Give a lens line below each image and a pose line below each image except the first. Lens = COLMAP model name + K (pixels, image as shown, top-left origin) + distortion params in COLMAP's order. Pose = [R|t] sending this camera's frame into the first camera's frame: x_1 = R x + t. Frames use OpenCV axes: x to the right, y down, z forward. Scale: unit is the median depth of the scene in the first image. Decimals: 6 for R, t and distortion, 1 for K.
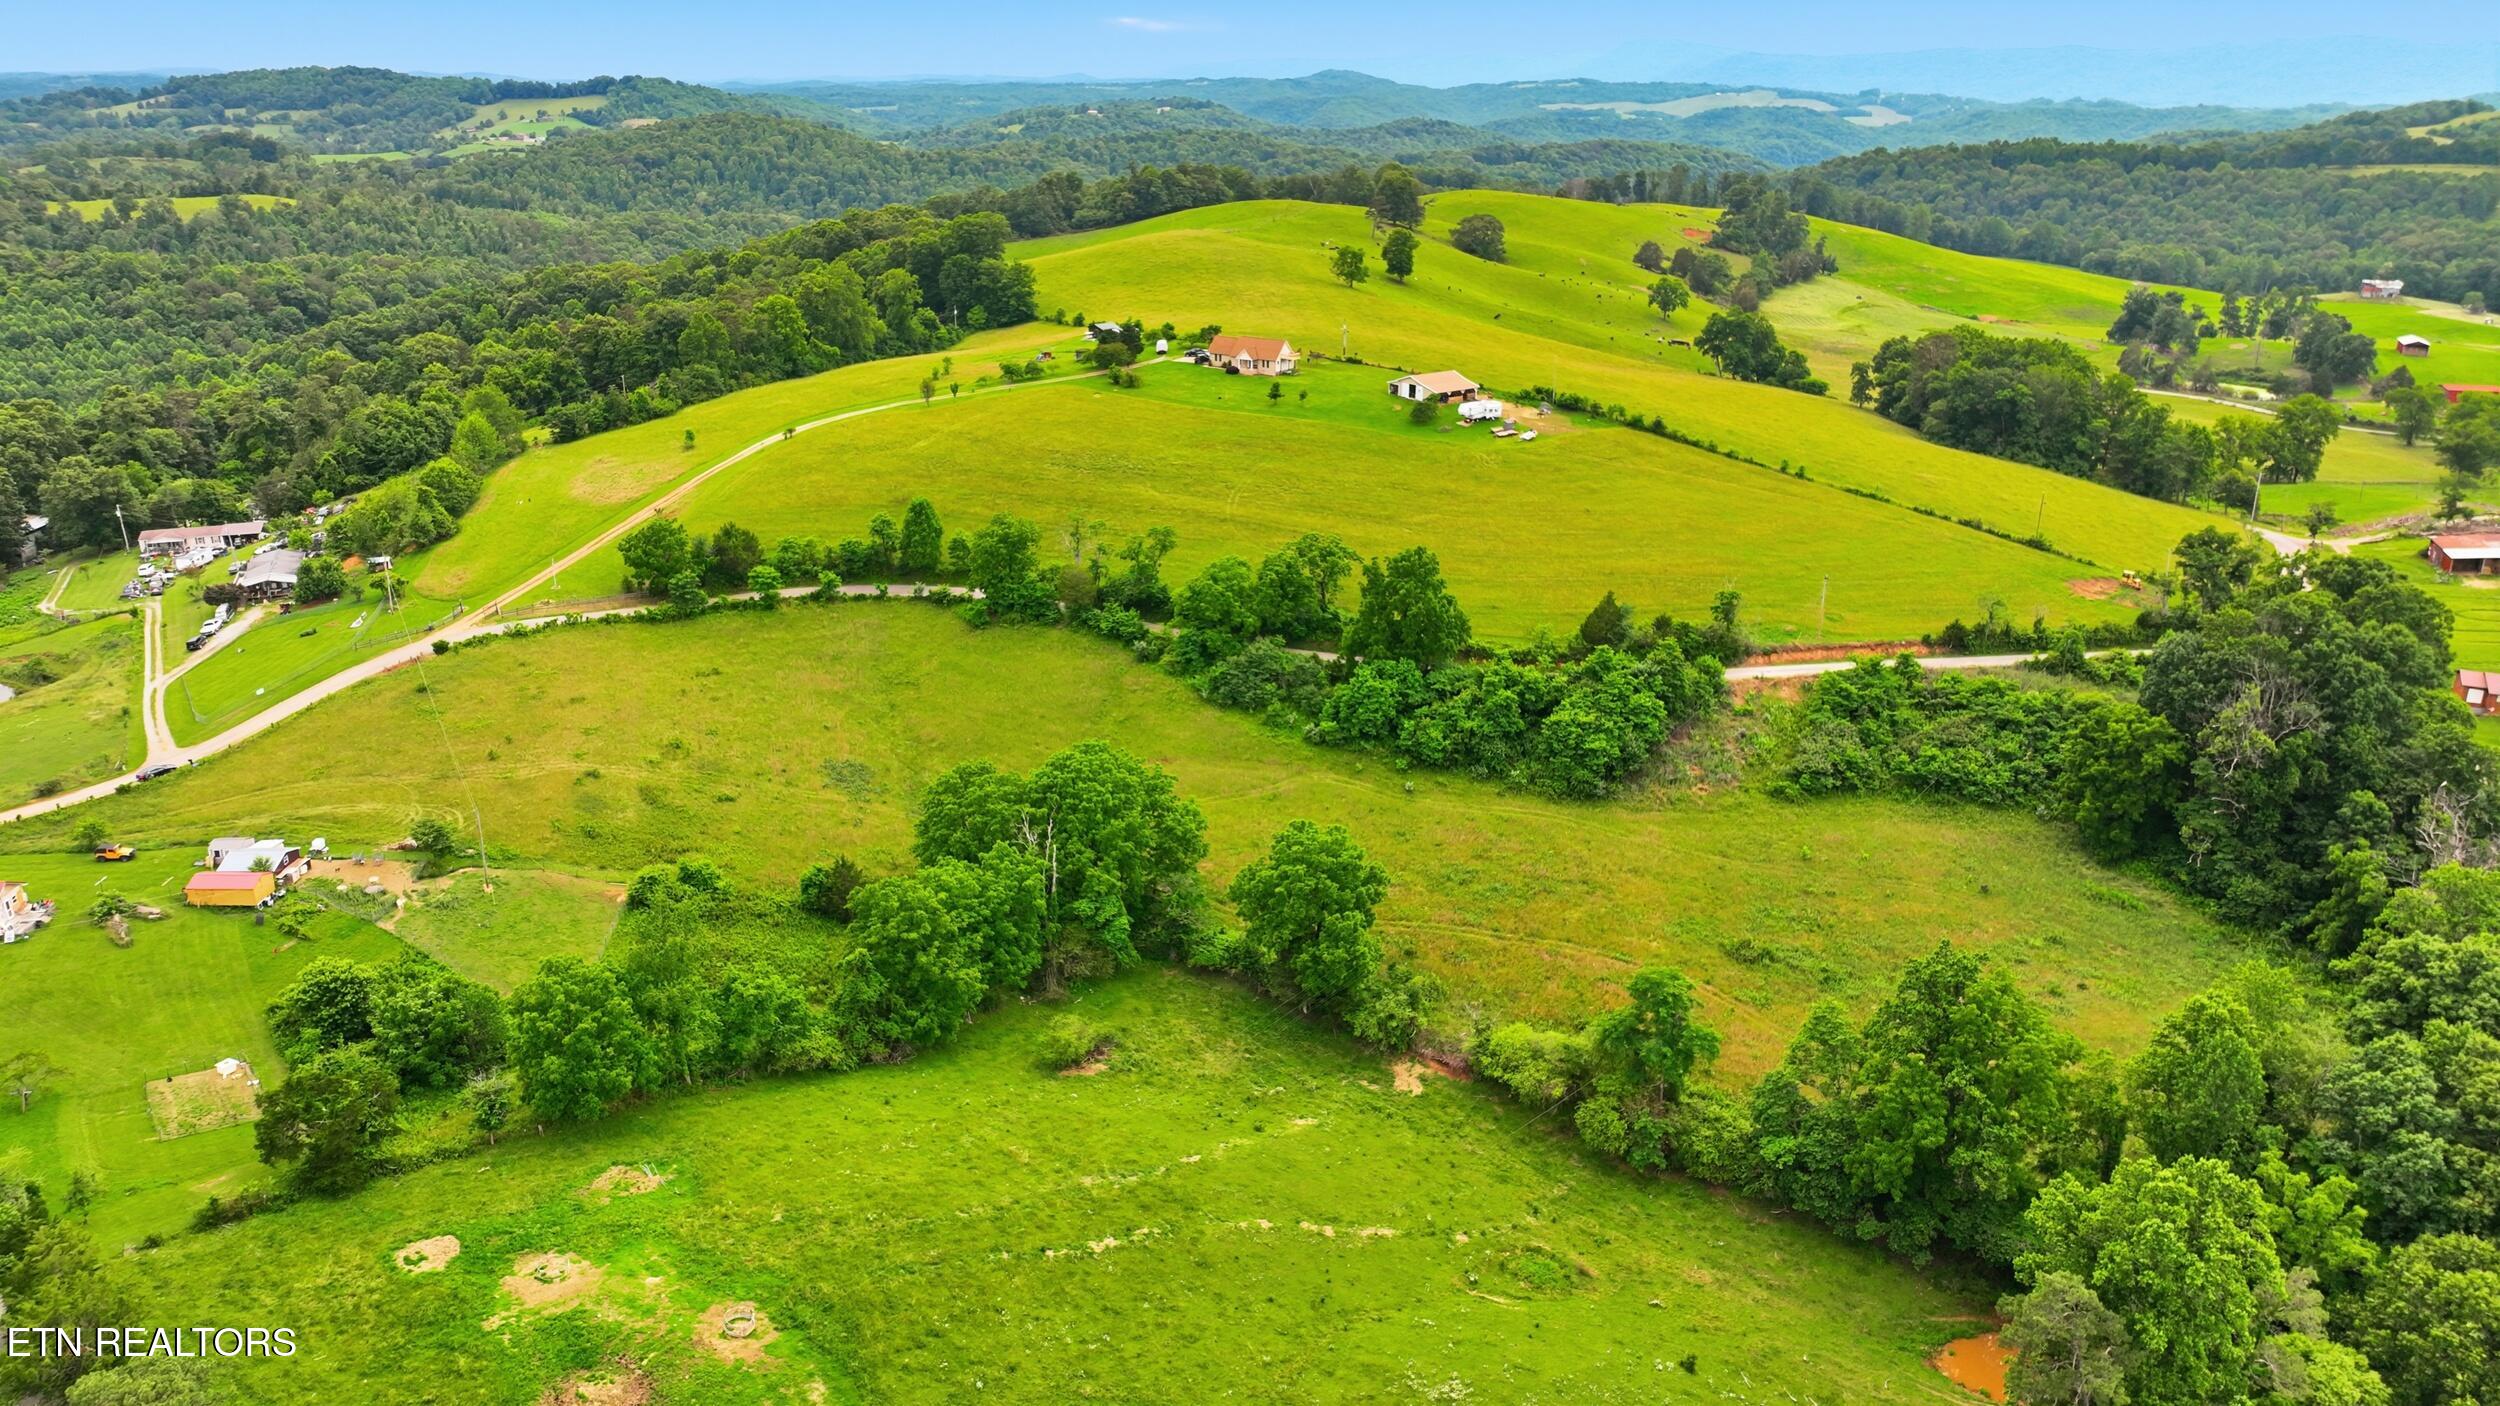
lens RADIAL K [[1759.0, 0, 1246.1], [0, 1759.0, 704.4], [0, 0, 1]] dist [0.000969, 0.016979]
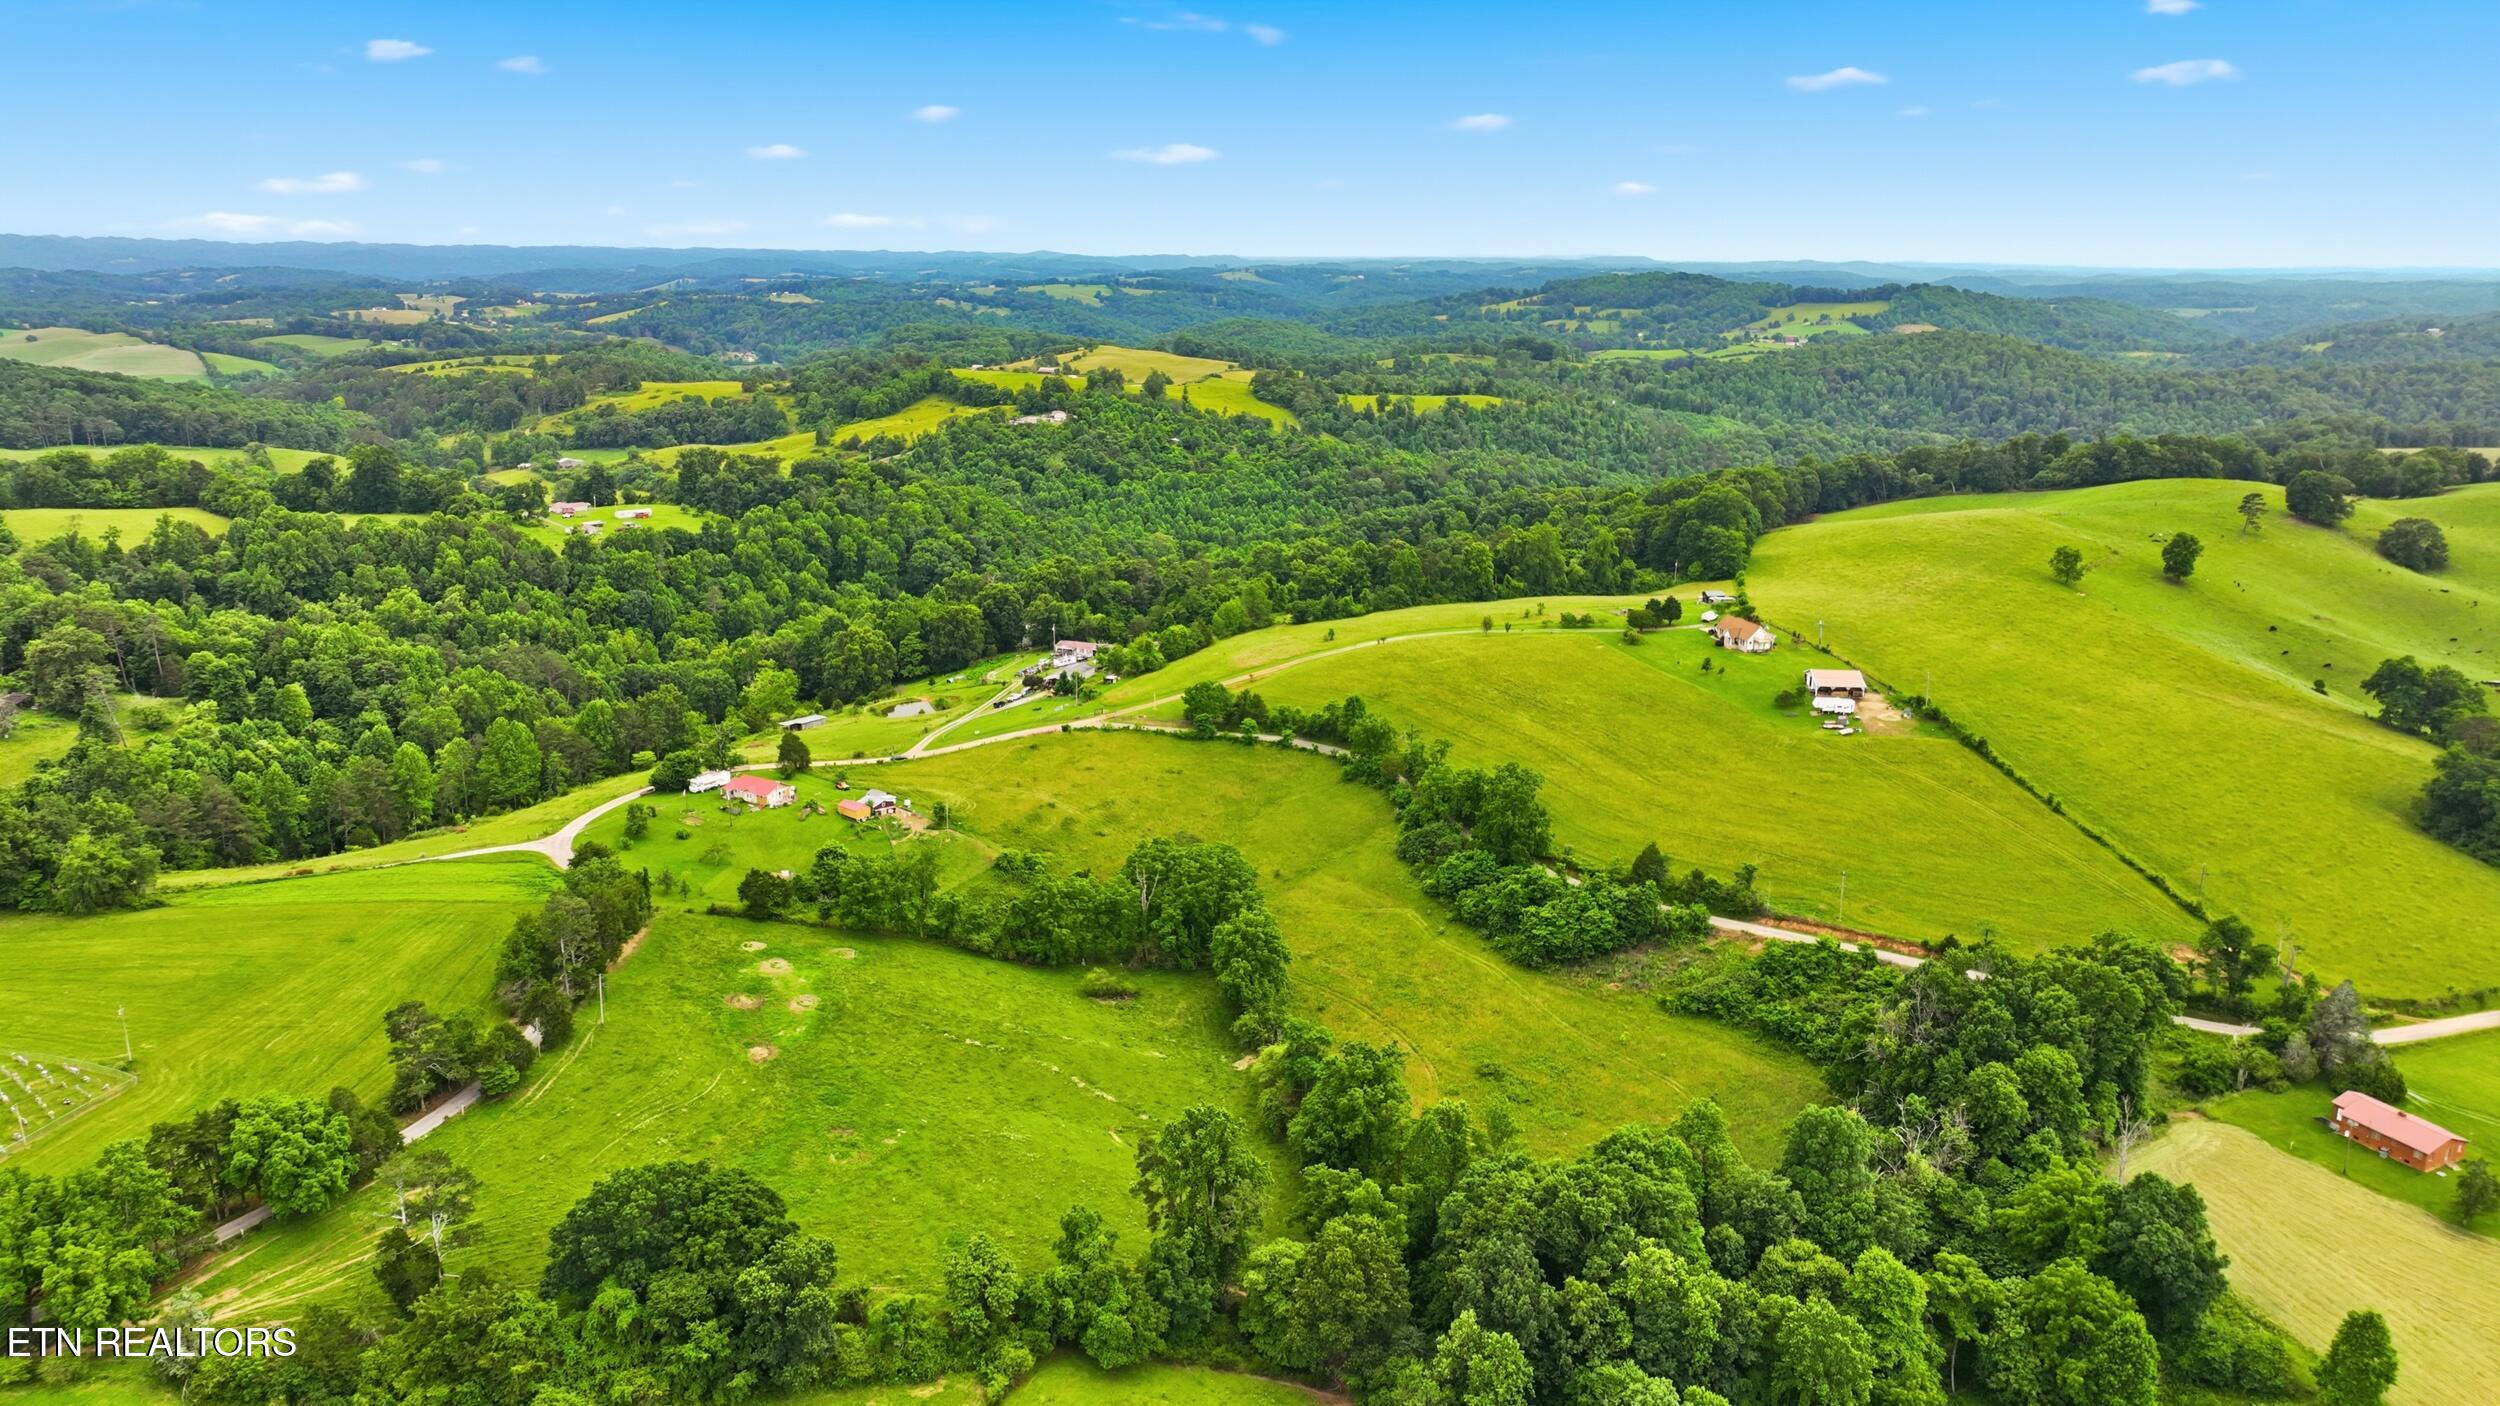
lens RADIAL K [[1768.5, 0, 1237.1], [0, 1768.5, 693.1], [0, 0, 1]] dist [0.014712, -0.003754]
pose [[0.743407, 0.167481, -0.647531, 0.649445], [-0.232531, 0.972467, -0.015437, -0.062087], [0.627117, 0.162047, 0.761883, -0.213984]]
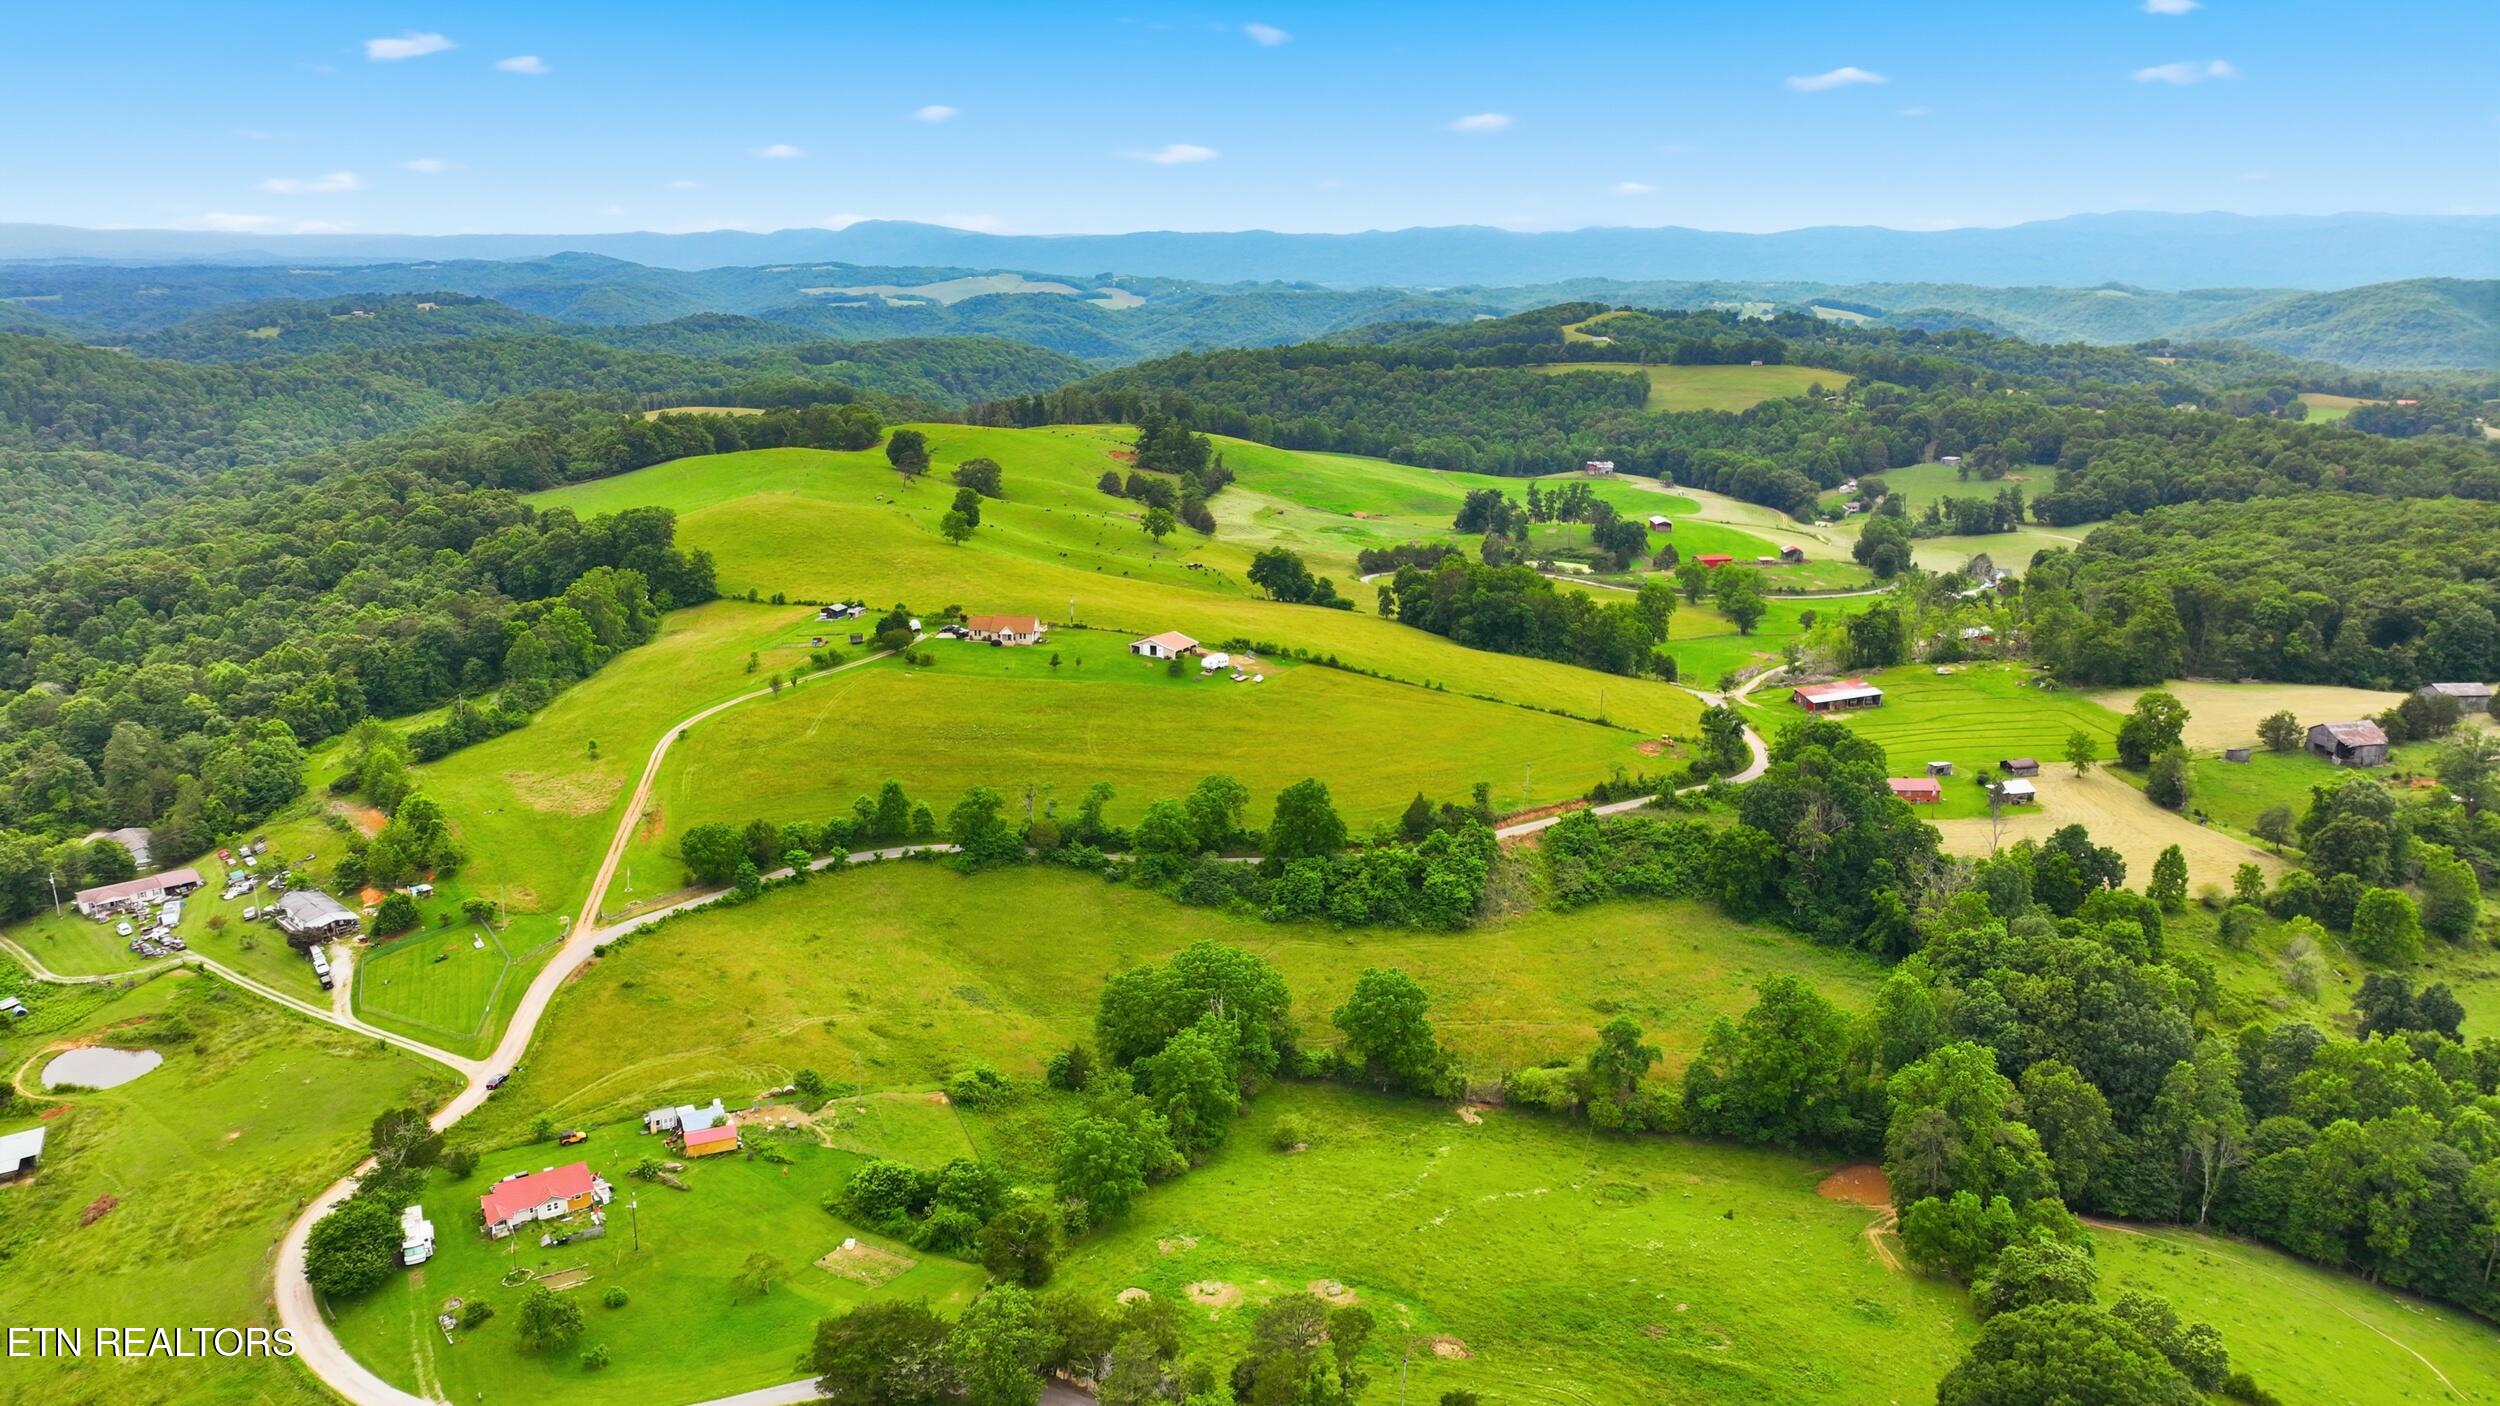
lens RADIAL K [[1768.5, 0, 1237.1], [0, 1768.5, 693.1], [0, 0, 1]] dist [0.014712, -0.003754]
pose [[0.915762, -0.099196, 0.389280, -0.397821], [0.135922, 0.988391, -0.067888, -0.051197], [-0.378027, 0.115081, 0.918614, -0.261561]]
